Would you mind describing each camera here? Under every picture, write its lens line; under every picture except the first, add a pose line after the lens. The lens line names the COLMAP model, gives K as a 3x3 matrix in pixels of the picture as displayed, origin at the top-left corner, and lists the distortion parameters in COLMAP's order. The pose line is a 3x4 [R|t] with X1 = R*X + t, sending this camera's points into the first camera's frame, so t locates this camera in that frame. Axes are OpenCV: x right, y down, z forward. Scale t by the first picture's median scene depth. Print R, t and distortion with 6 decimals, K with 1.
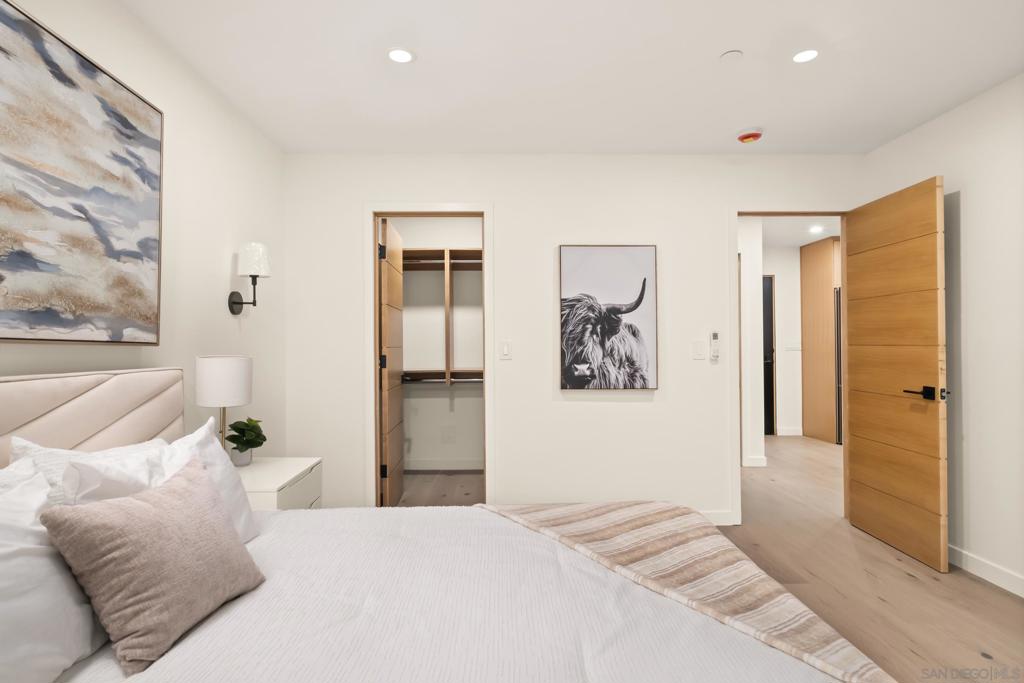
lens RADIAL K [[524.4, 0, 516.1], [0, 524.4, 342.3], [0, 0, 1]] dist [-0.001329, -0.000063]
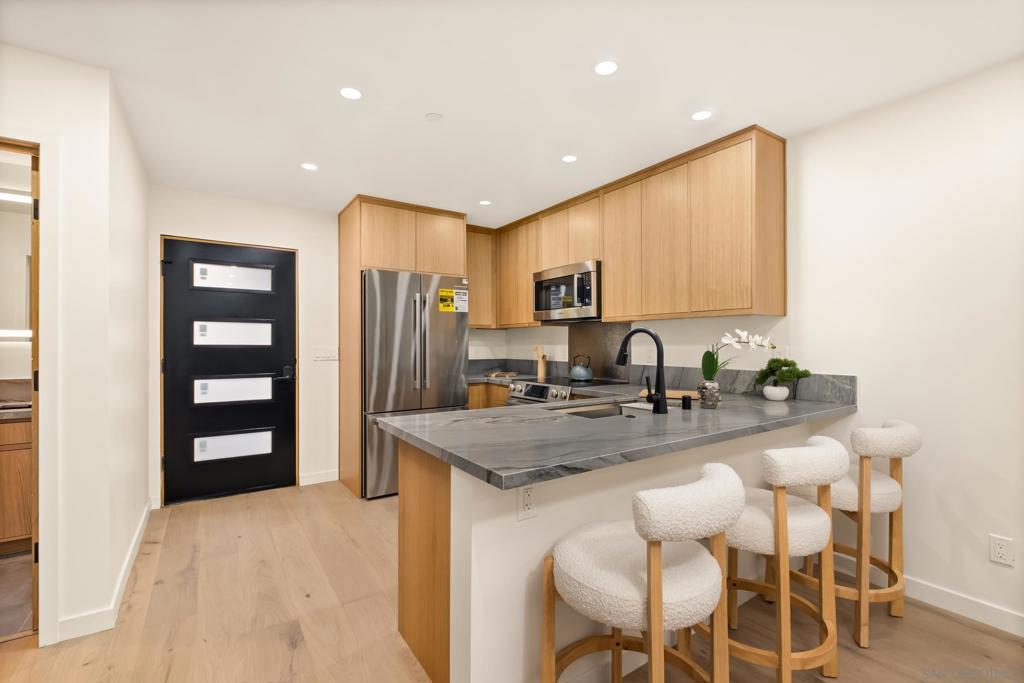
lens RADIAL K [[447.5, 0, 503.4], [0, 447.5, 342.8], [0, 0, 1]] dist [-0.002460, -0.001481]
pose [[0.847148, 0.003468, 0.531345, 0.419887], [-0.005881, 0.999979, 0.002850, -0.011303], [-0.531324, -0.005539, 0.847151, 0.375564]]
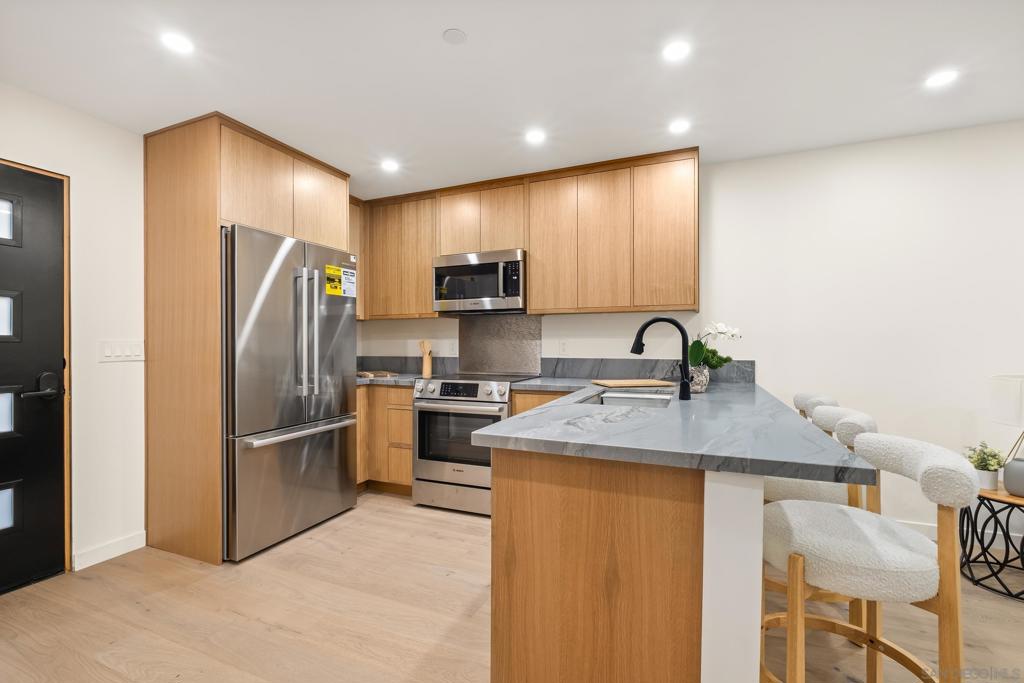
lens RADIAL K [[447.5, 0, 514.7], [0, 447.5, 341.6], [0, 0, 1]] dist [-0.002460, -0.001481]
pose [[0.417107, 0.005515, 0.908841, 0.330969], [-0.006085, 0.999976, -0.003275, -0.002133], [-0.908837, -0.004164, 0.417130, 0.554640]]
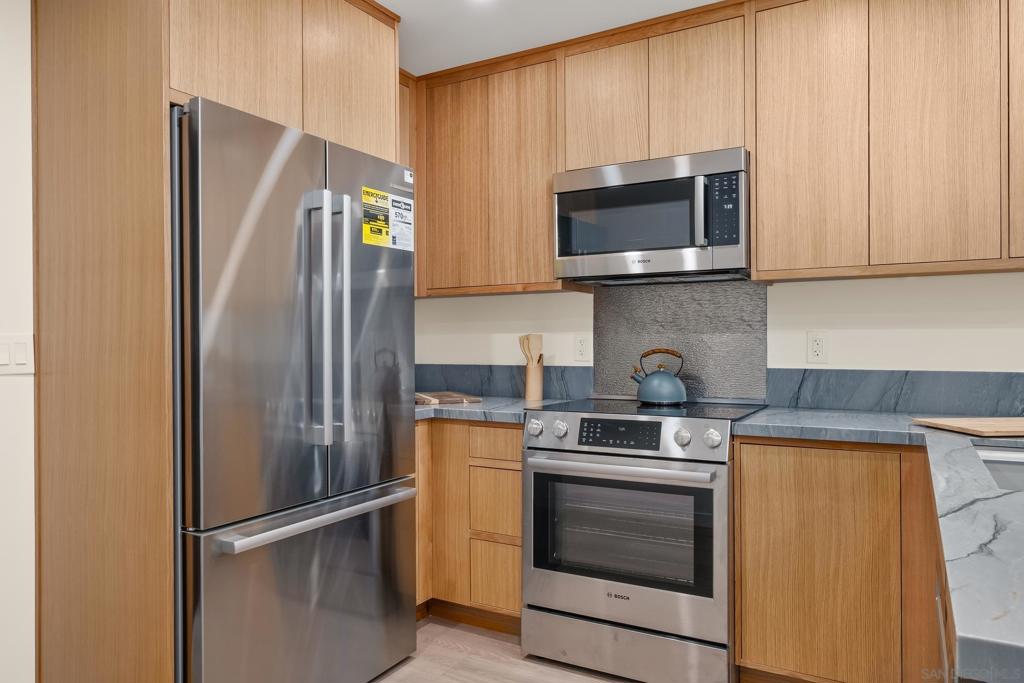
lens RADIAL K [[709.4, 0, 521.4], [0, 709.4, 340.0], [0, 0, 1]] dist [-0.008638, 0.012471]
pose [[0.522340, 0.002419, 0.852734, 0.391965], [-0.003993, 0.999992, -0.000392, -0.001075], [-0.852728, -0.003200, 0.522345, 0.654156]]
